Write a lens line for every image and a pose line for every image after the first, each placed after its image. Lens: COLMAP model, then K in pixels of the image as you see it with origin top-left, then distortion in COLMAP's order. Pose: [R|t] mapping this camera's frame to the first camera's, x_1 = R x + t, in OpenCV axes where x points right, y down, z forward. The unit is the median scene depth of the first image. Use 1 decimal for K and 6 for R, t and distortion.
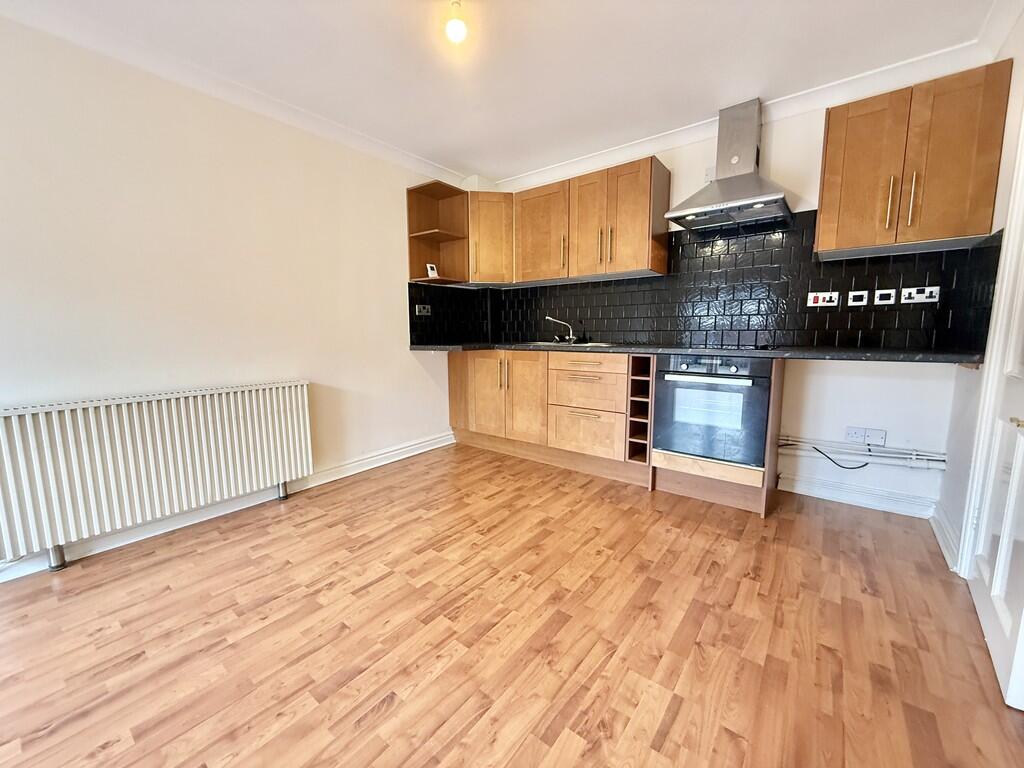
lens RADIAL K [[407.4, 0, 512.8], [0, 407.4, 383.7], [0, 0, 1]] dist [0.002253, -0.000114]
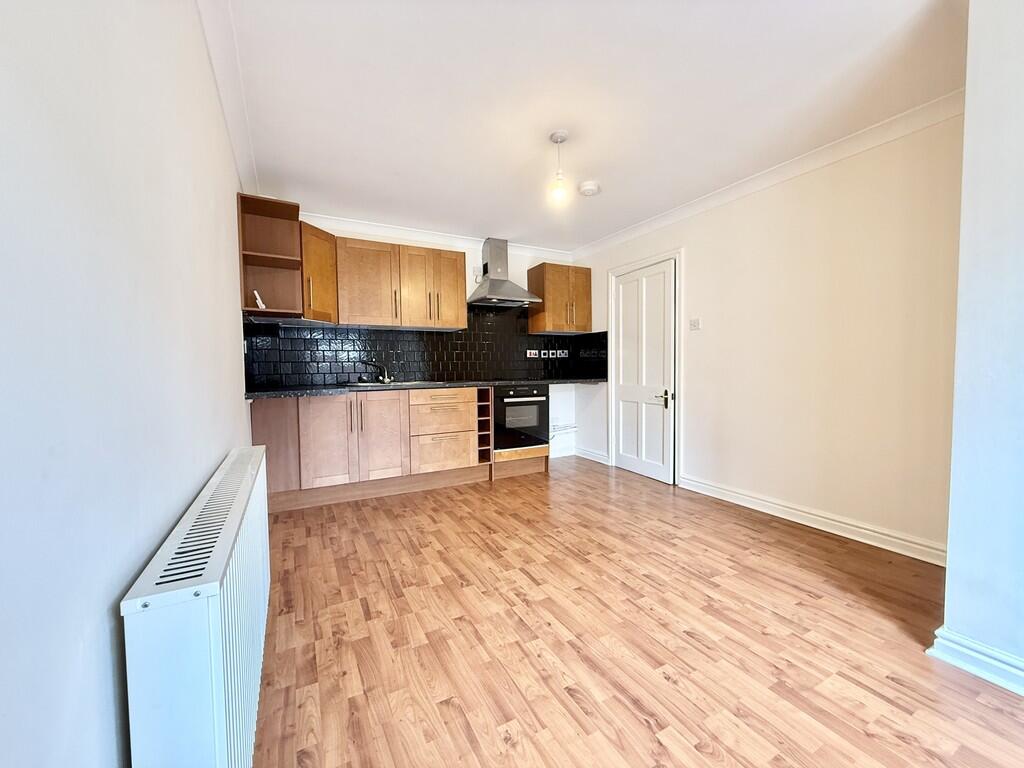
lens RADIAL K [[407.4, 0, 509.9], [0, 407.4, 385.1], [0, 0, 1]] dist [0.002253, -0.000114]
pose [[0.404651, -0.037523, 0.913701, -1.168820], [0.129426, 0.991450, -0.016603, -0.051180], [-0.905266, 0.124975, 0.406047, 0.395930]]
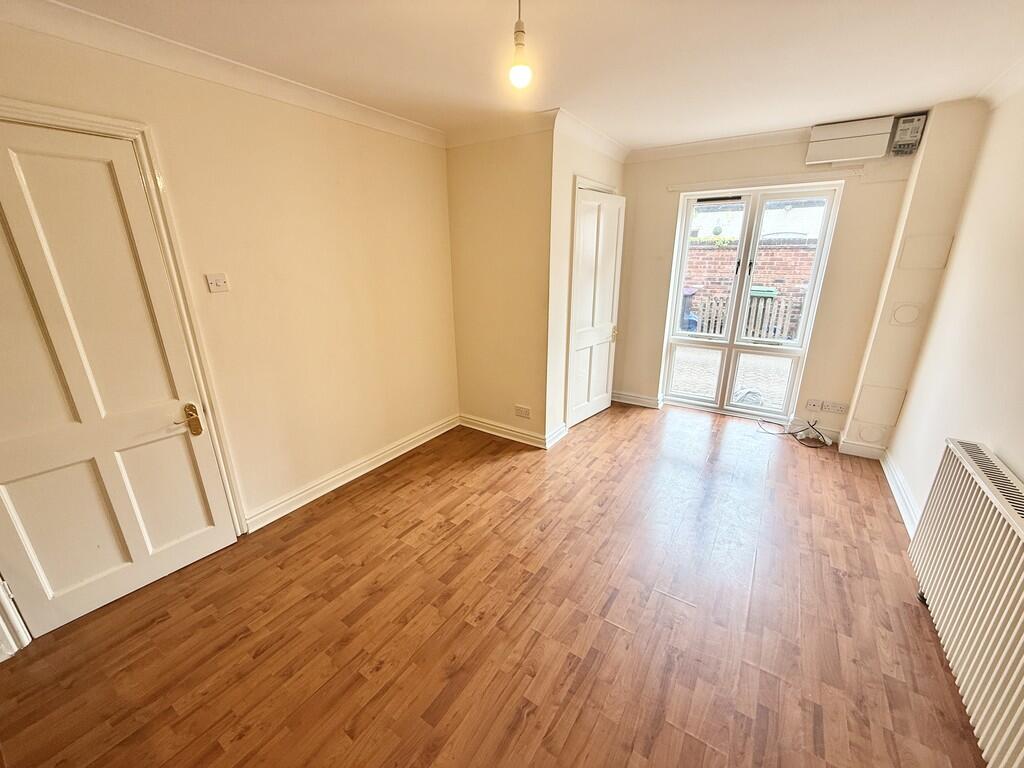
lens RADIAL K [[407.4, 0, 512.6], [0, 407.4, 384.6], [0, 0, 1]] dist [0.002253, -0.000114]
pose [[-0.996953, 0.038000, -0.068127, -0.022934], [0.004723, 0.901135, 0.433513, -0.418826], [0.077865, 0.431870, -0.898568, 1.380695]]
